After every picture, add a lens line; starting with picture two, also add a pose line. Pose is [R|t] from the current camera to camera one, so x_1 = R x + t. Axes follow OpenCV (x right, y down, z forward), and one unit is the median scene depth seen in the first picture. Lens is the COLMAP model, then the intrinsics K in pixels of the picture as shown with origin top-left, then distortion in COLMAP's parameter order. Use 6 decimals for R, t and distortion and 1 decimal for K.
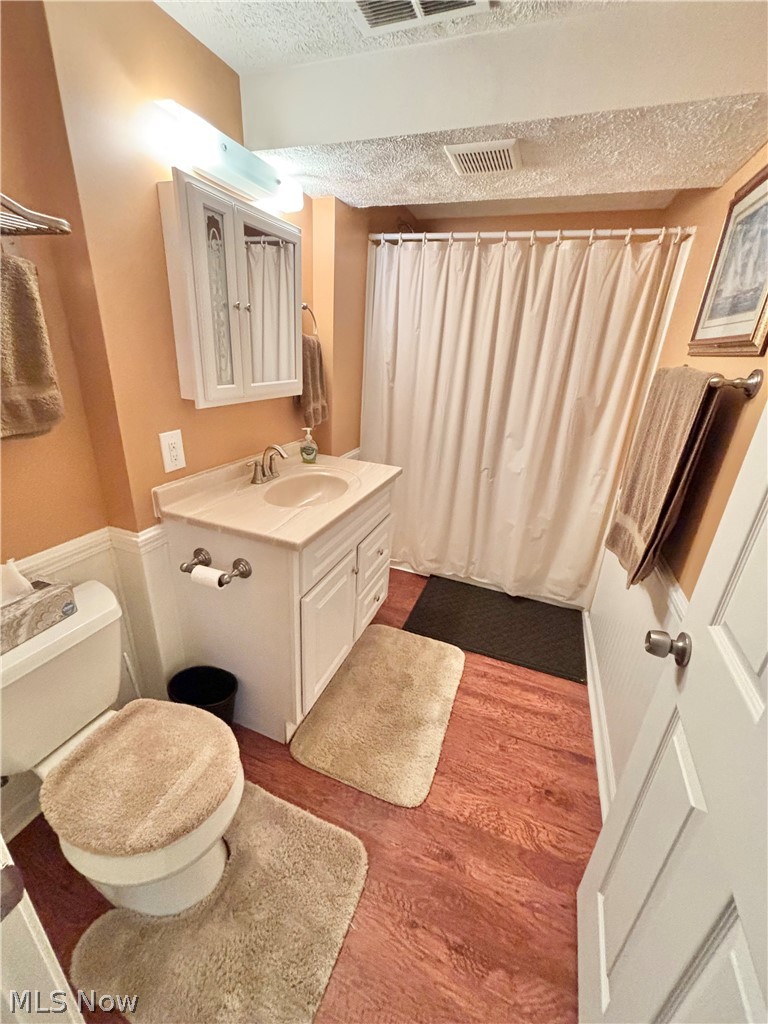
lens RADIAL K [[415.5, 0, 388.5], [0, 415.5, 508.4], [0, 0, 1]] dist [0.002944, 0.000168]
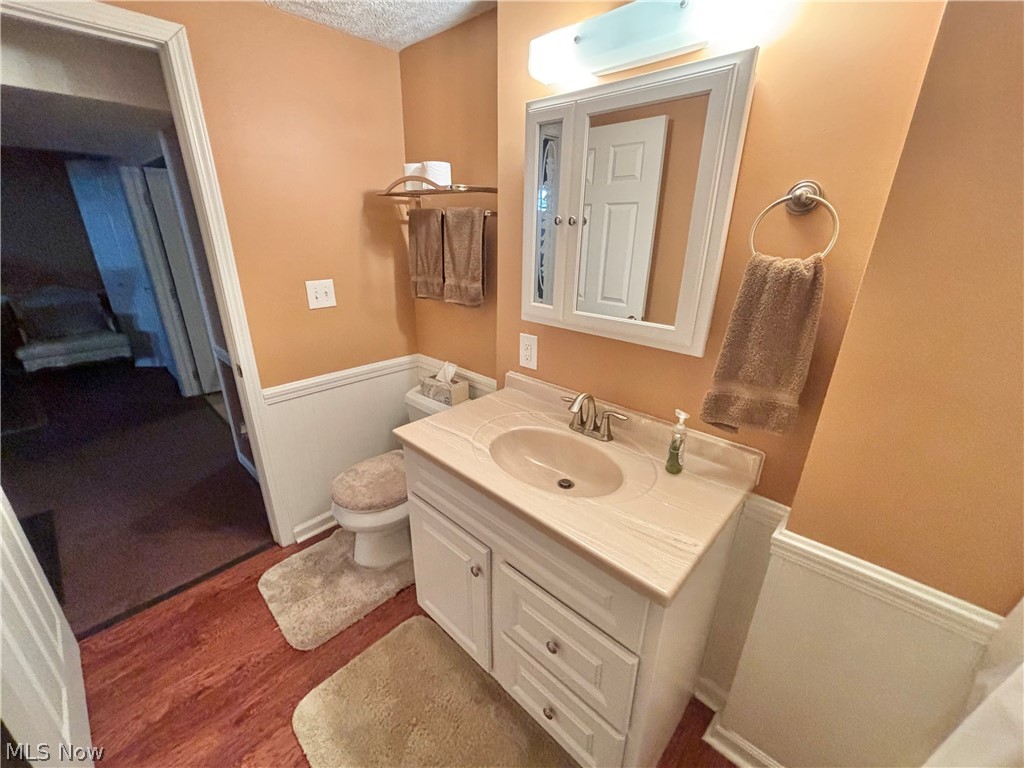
lens RADIAL K [[415.5, 0, 518.2], [0, 415.5, 388.3], [0, 0, 1]] dist [0.002944, 0.000168]
pose [[-0.386300, 0.267861, -0.882623, 0.514462], [-0.376149, 0.827970, 0.415905, -0.507126], [0.842190, 0.492662, -0.219090, 1.251406]]
